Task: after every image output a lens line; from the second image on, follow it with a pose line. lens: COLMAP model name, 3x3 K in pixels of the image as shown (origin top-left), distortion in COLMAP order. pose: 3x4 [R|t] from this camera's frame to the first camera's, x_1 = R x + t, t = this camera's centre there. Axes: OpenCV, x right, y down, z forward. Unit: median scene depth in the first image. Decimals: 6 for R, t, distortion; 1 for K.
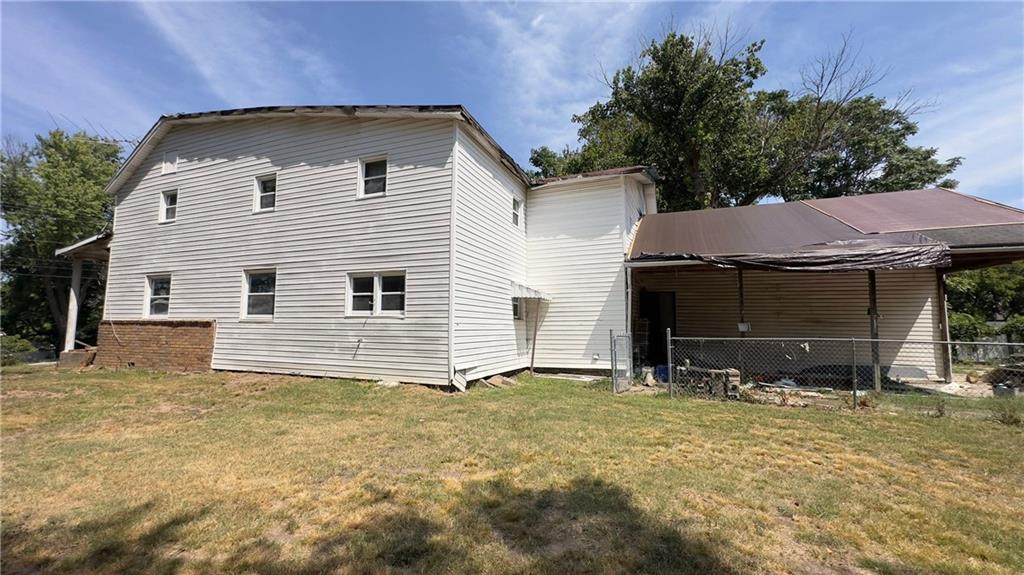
lens RADIAL K [[412.7, 0, 512.0], [0, 412.7, 287.5], [0, 0, 1]] dist [-0.001747, 0.000747]
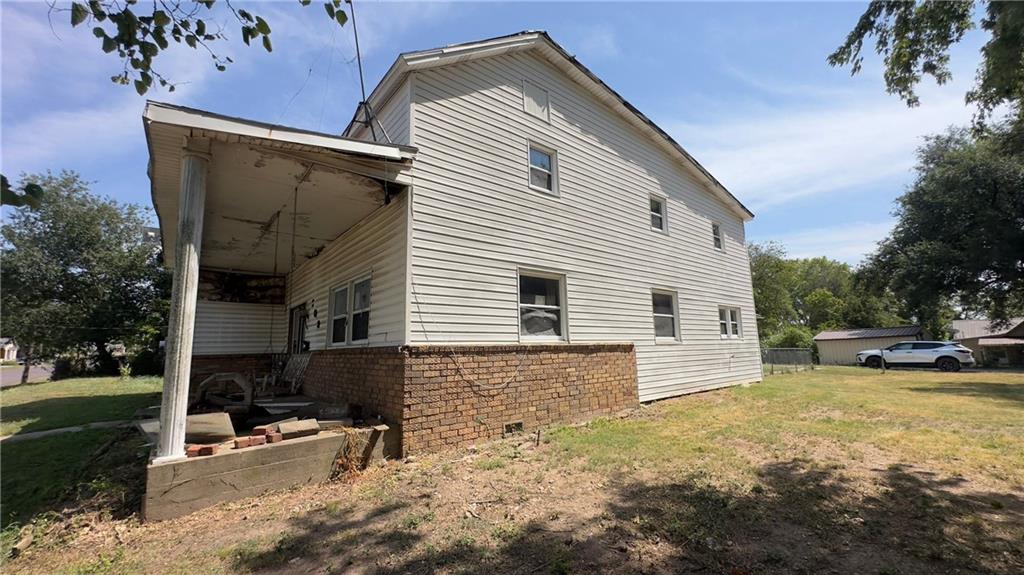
lens RADIAL K [[412.7, 0, 512.0], [0, 412.7, 287.5], [0, 0, 1]] dist [-0.001747, 0.000747]
pose [[0.464735, 0.114907, 0.877962, -1.539810], [-0.052650, 0.993375, -0.102143, 0.064275], [-0.883883, 0.001244, 0.467706, 0.809778]]
